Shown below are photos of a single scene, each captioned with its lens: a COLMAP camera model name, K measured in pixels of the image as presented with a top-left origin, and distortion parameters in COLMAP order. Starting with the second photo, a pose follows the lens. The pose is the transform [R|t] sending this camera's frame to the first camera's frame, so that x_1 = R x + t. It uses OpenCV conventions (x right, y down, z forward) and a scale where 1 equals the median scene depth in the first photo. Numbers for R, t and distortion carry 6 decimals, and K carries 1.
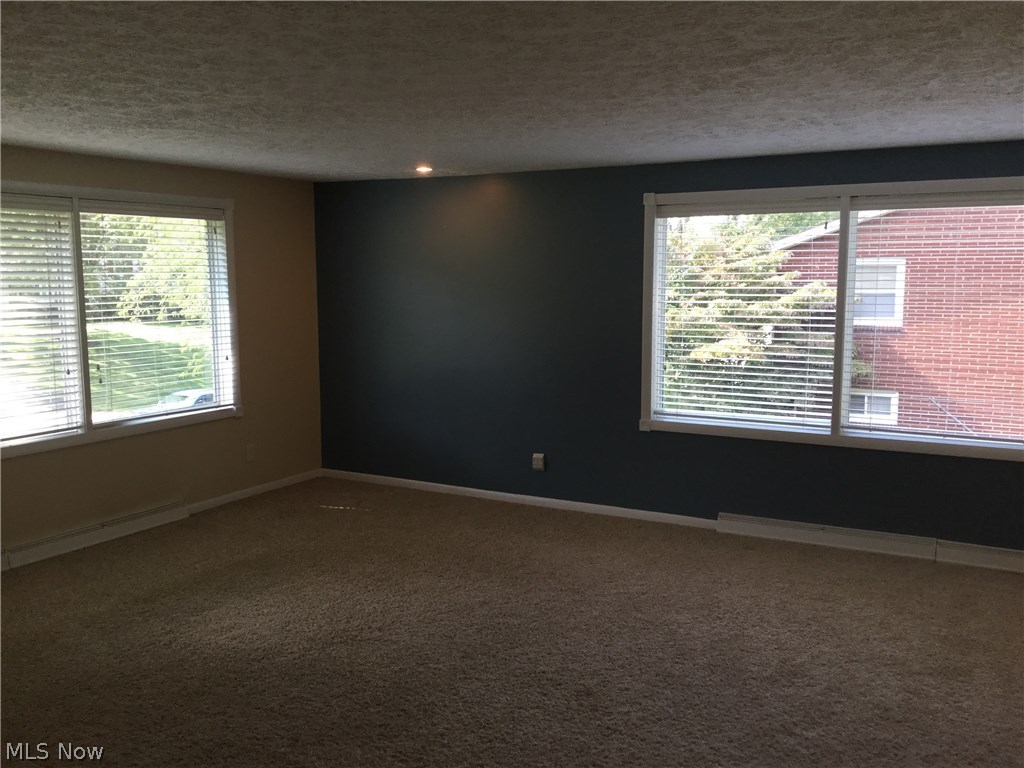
lens RADIAL K [[899.3, 0, 512.2], [0, 899.3, 399.7], [0, 0, 1]] dist [0.004161, 0.002118]
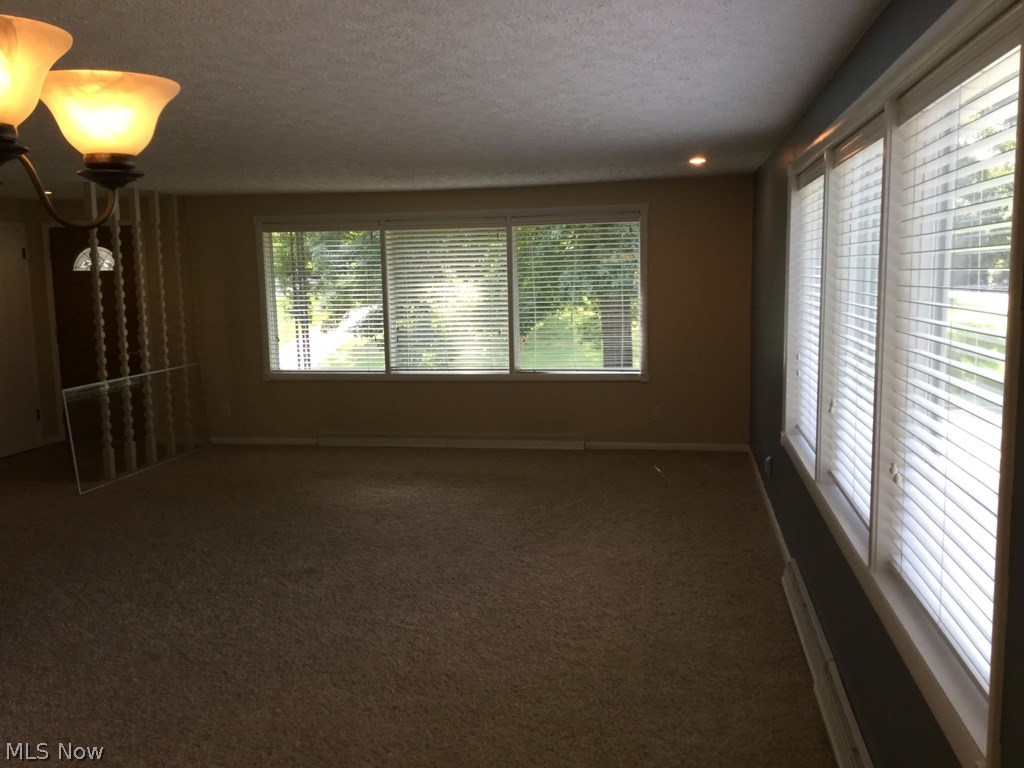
lens RADIAL K [[896.4, 0, 512.0], [0, 896.4, 384.0], [0, 0, 1]] dist [0.001883, 0.000635]
pose [[0.305570, 0.110723, -0.945710, 0.934040], [-0.104944, 0.991081, 0.082126, -0.068981], [0.946369, 0.074151, 0.314464, 0.537282]]
